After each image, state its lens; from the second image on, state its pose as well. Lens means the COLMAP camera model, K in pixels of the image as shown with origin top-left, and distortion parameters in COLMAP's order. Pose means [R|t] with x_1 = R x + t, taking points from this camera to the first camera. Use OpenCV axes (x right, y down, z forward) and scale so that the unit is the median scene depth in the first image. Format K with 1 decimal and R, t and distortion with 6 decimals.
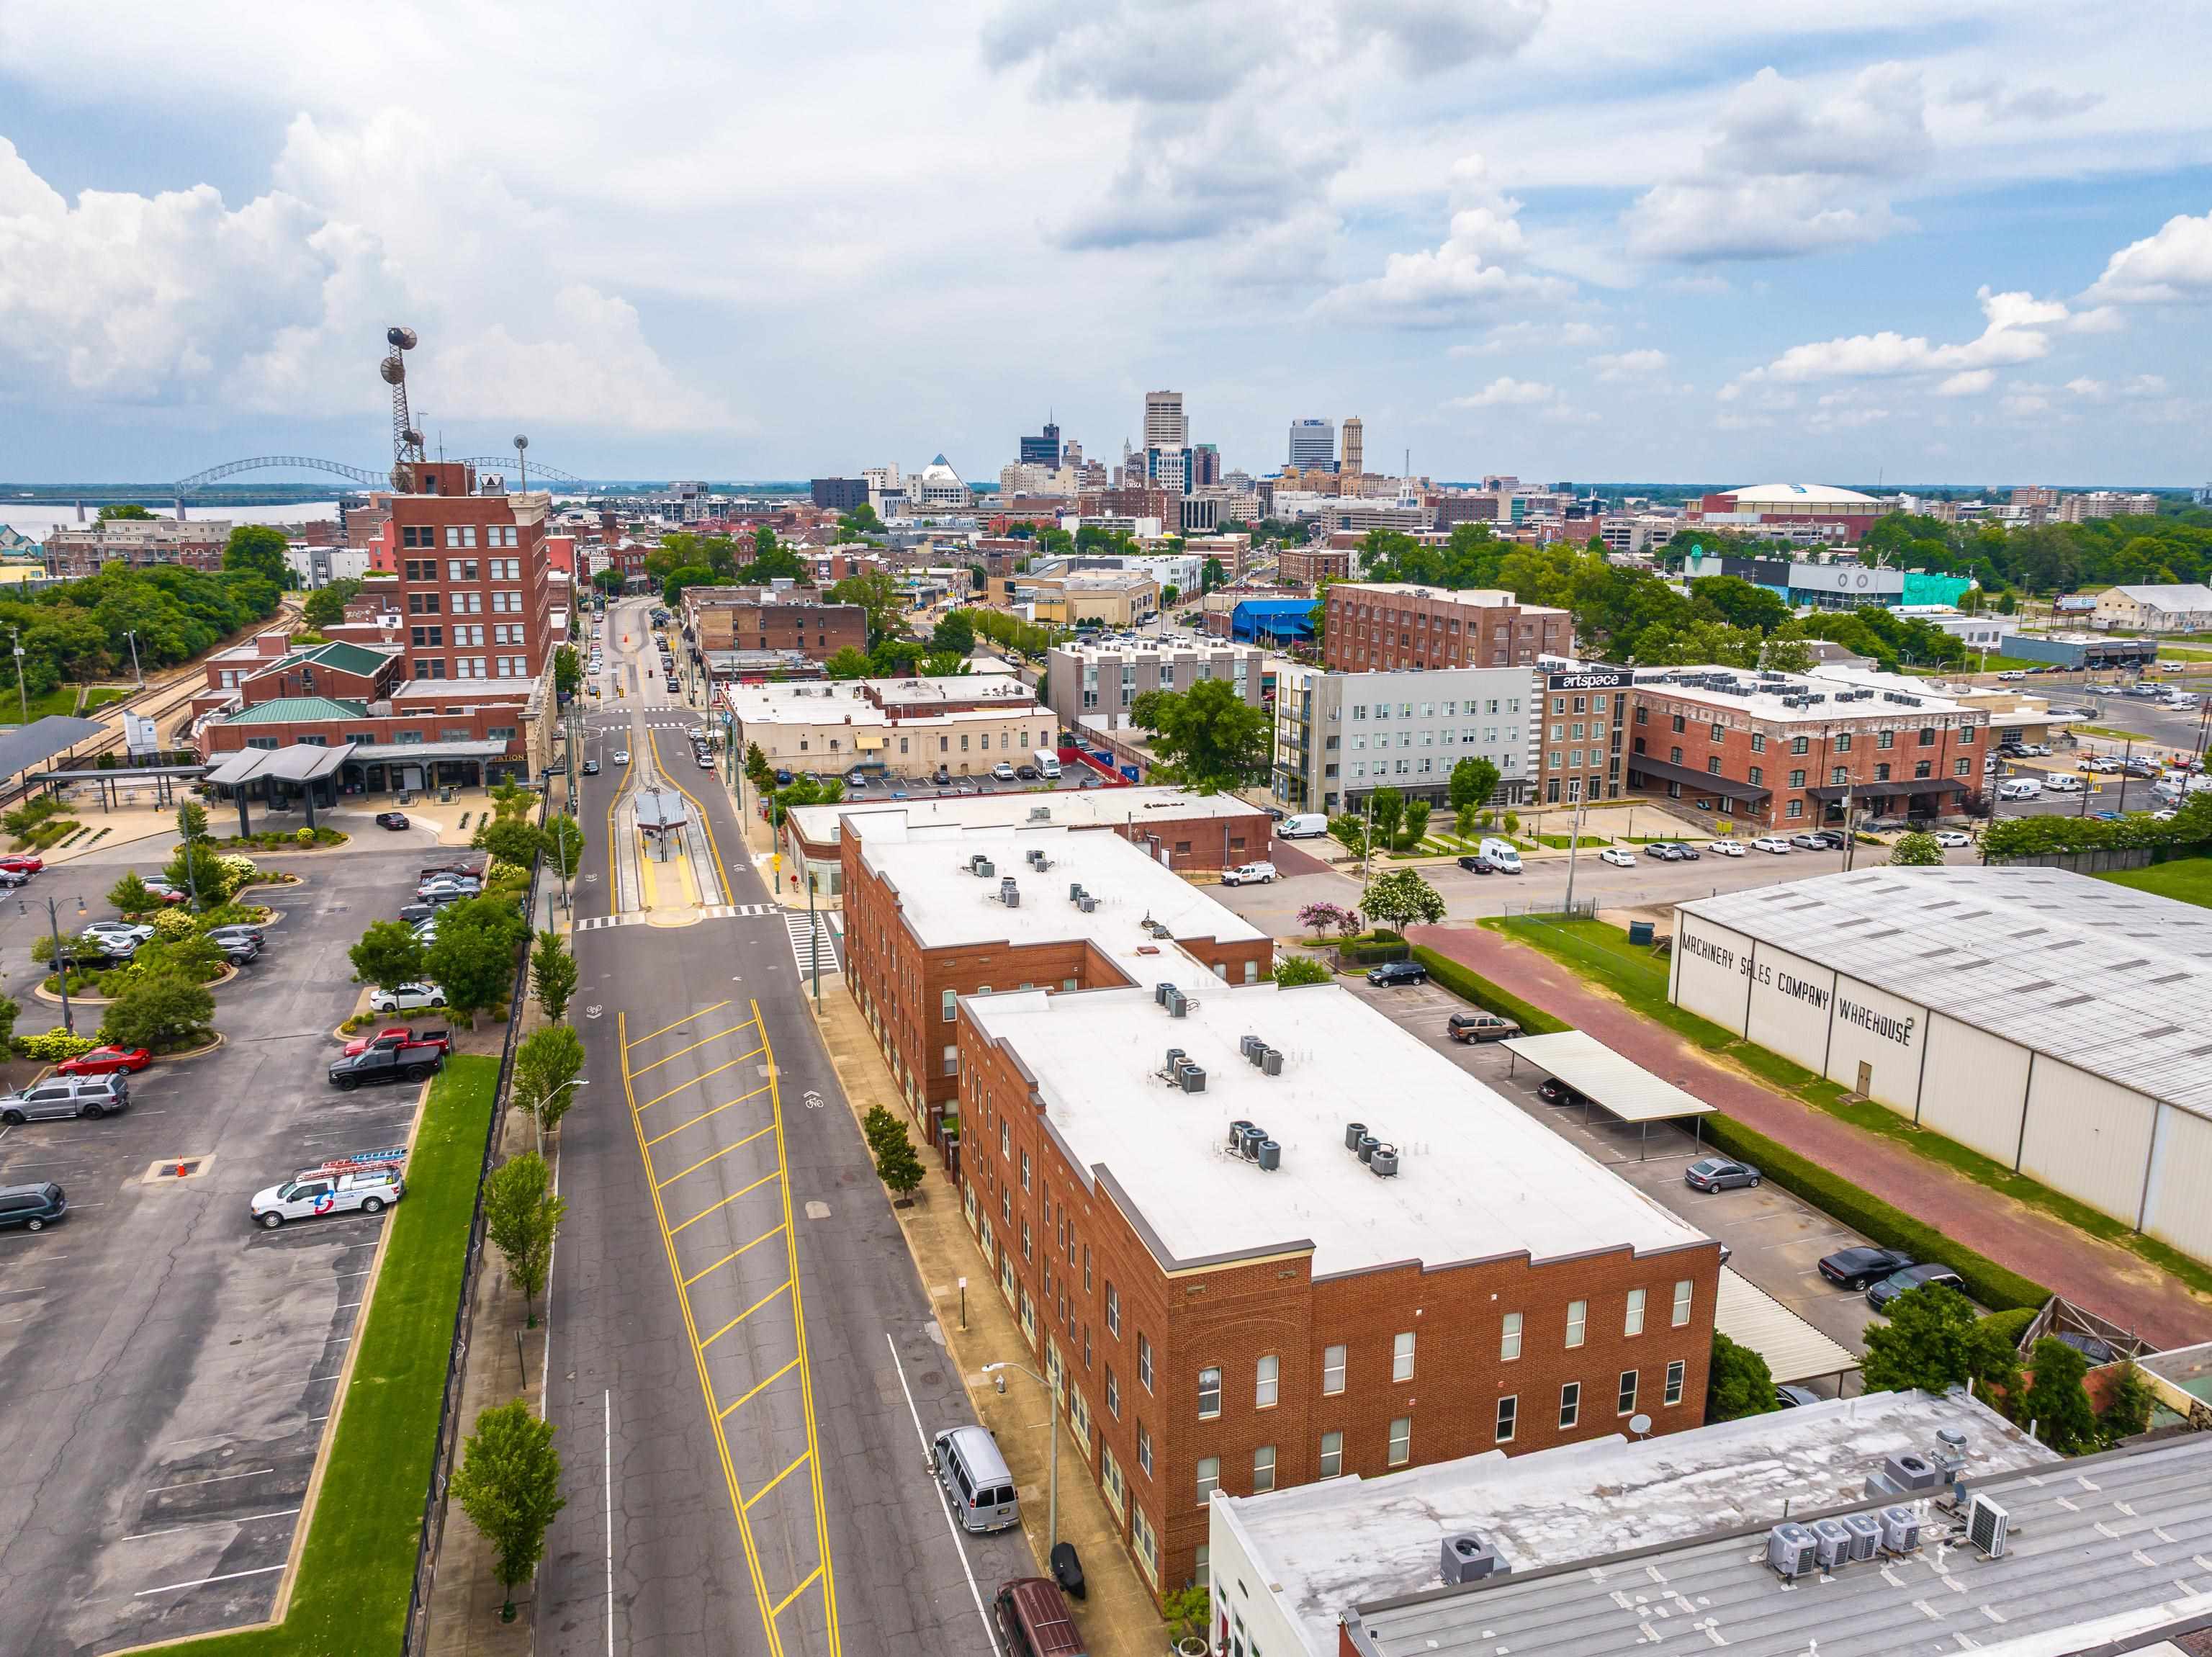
lens RADIAL K [[1555.6, 0, 1118.1], [0, 1555.6, 825.7], [0, 0, 1]] dist [-0.028879, 0.018534]
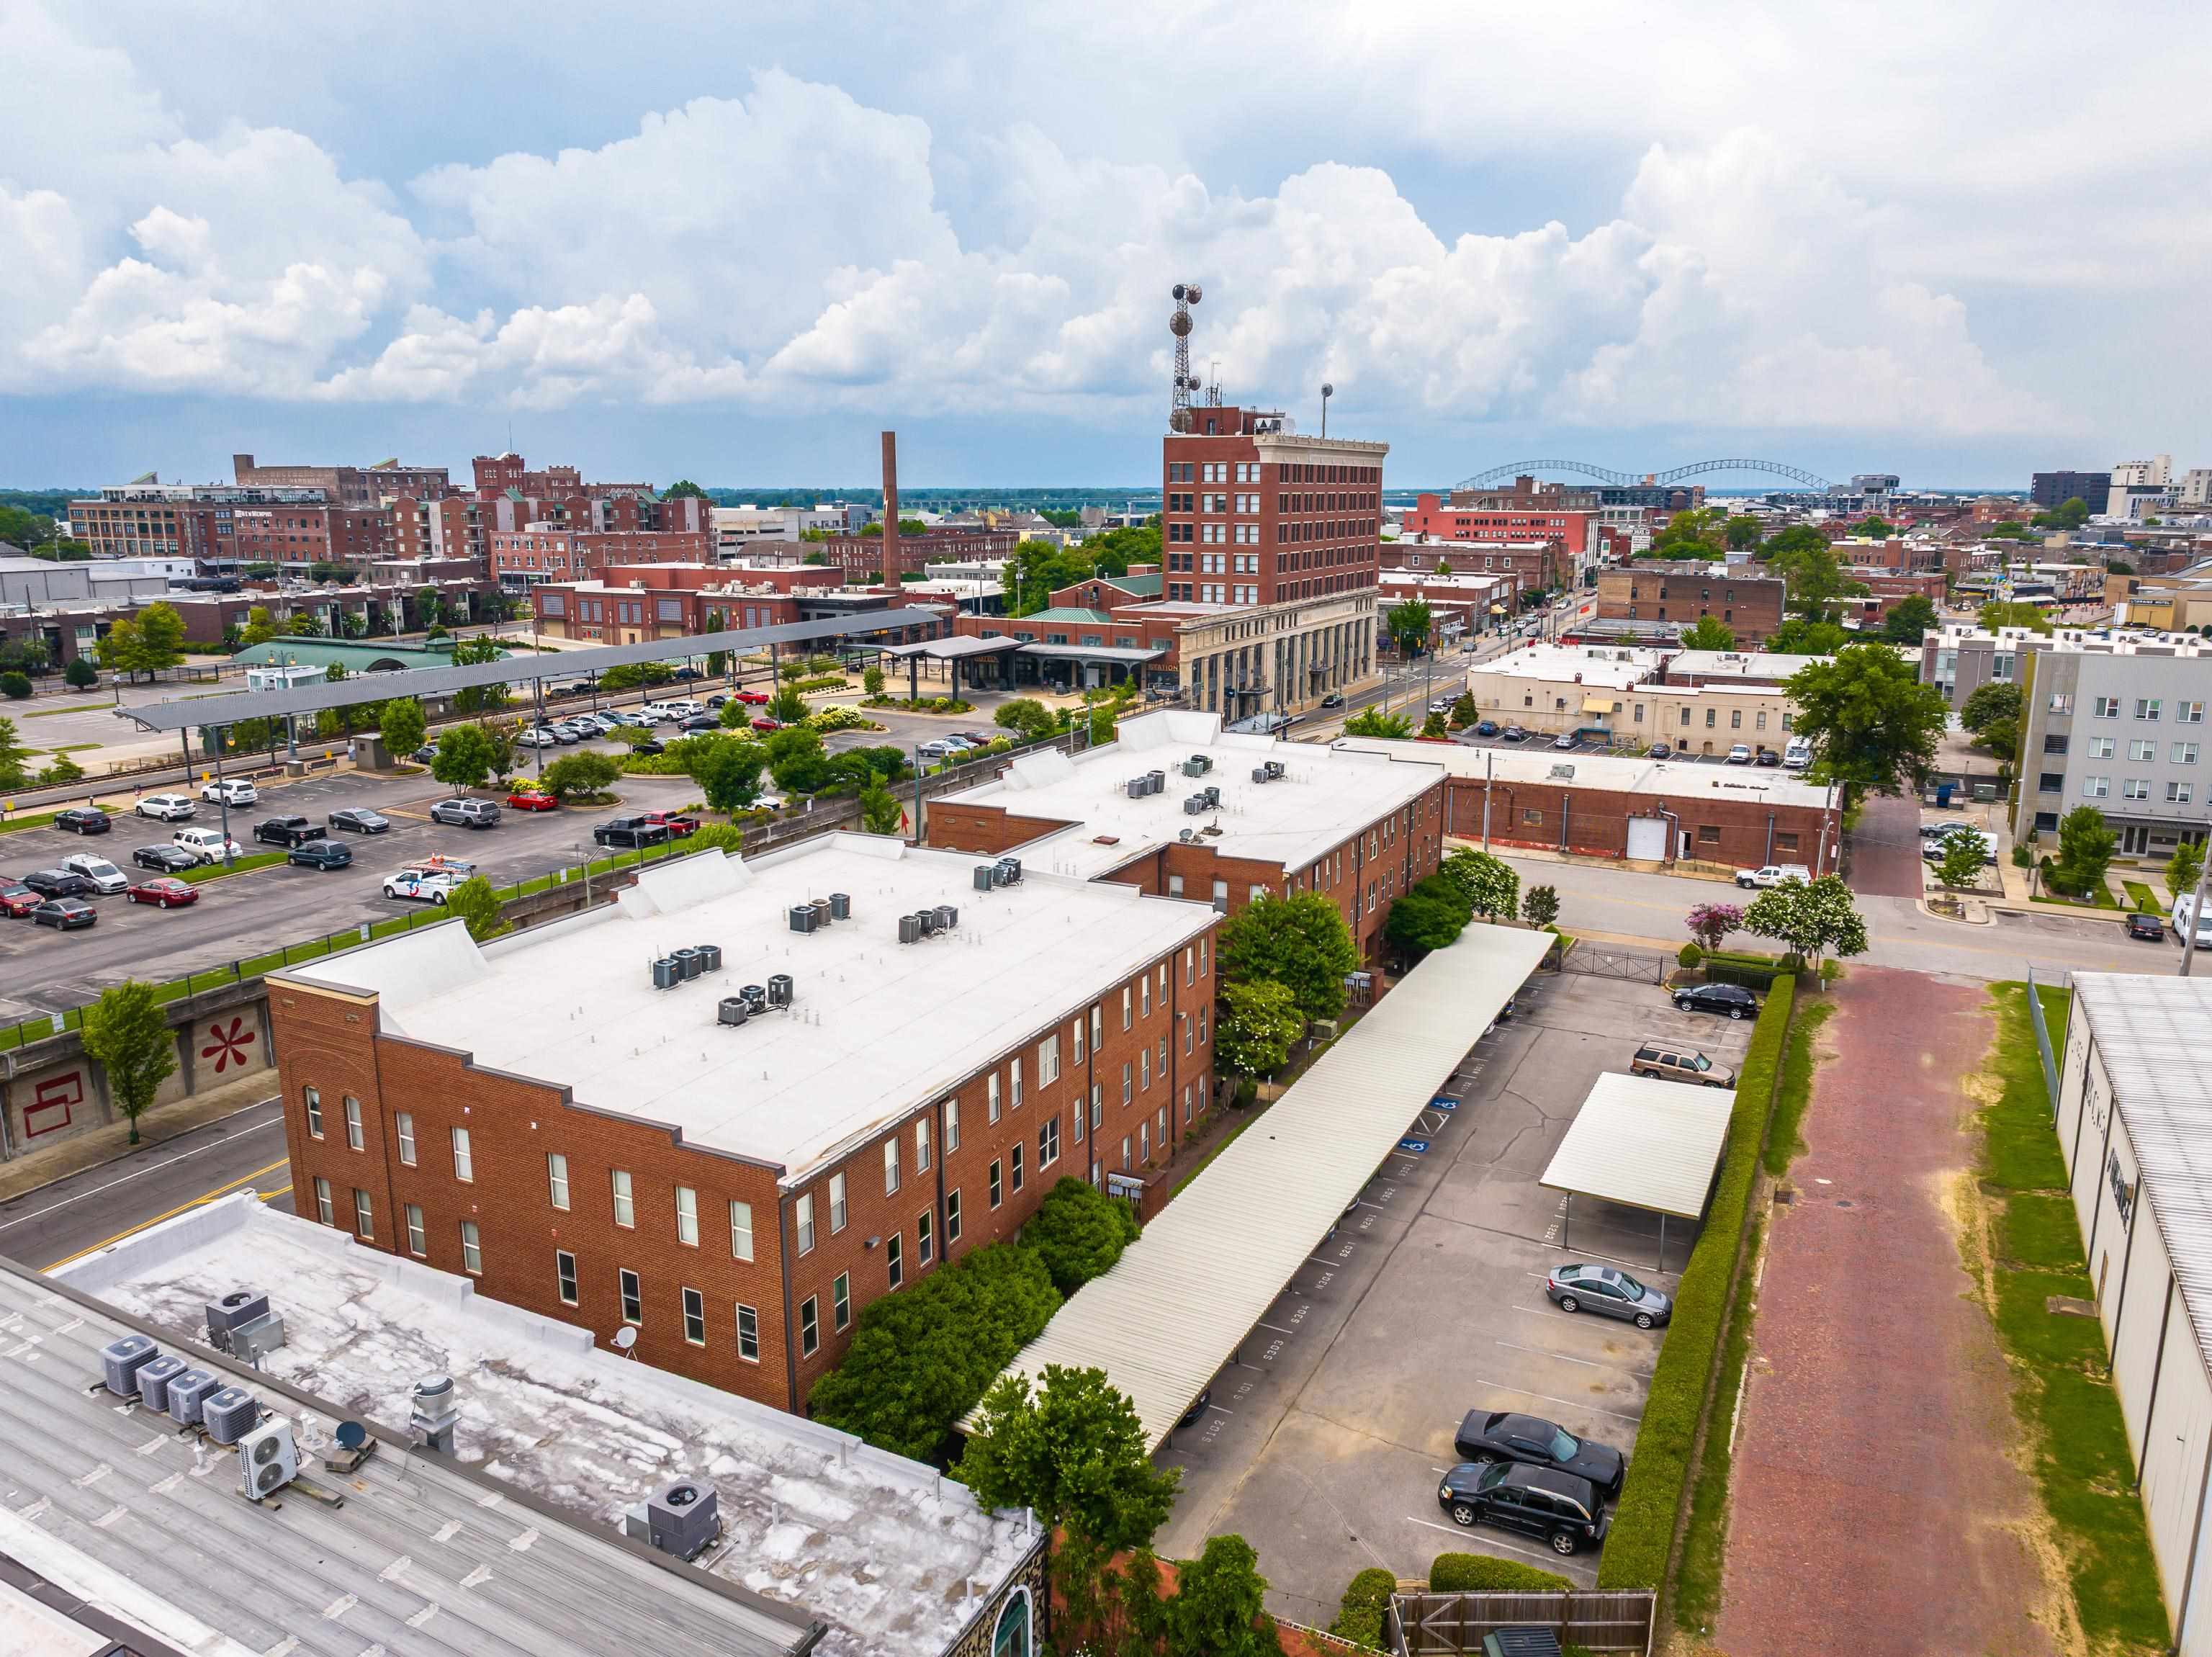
lens RADIAL K [[1553.6, 0, 1106.0], [0, 1553.6, 828.5], [0, 0, 1]] dist [-0.043464, 0.034610]
pose [[0.709605, 0.147408, -0.689008, 0.415032], [-0.149191, 0.987133, 0.057538, 0.013604], [0.688624, 0.061964, 0.722466, 0.224538]]
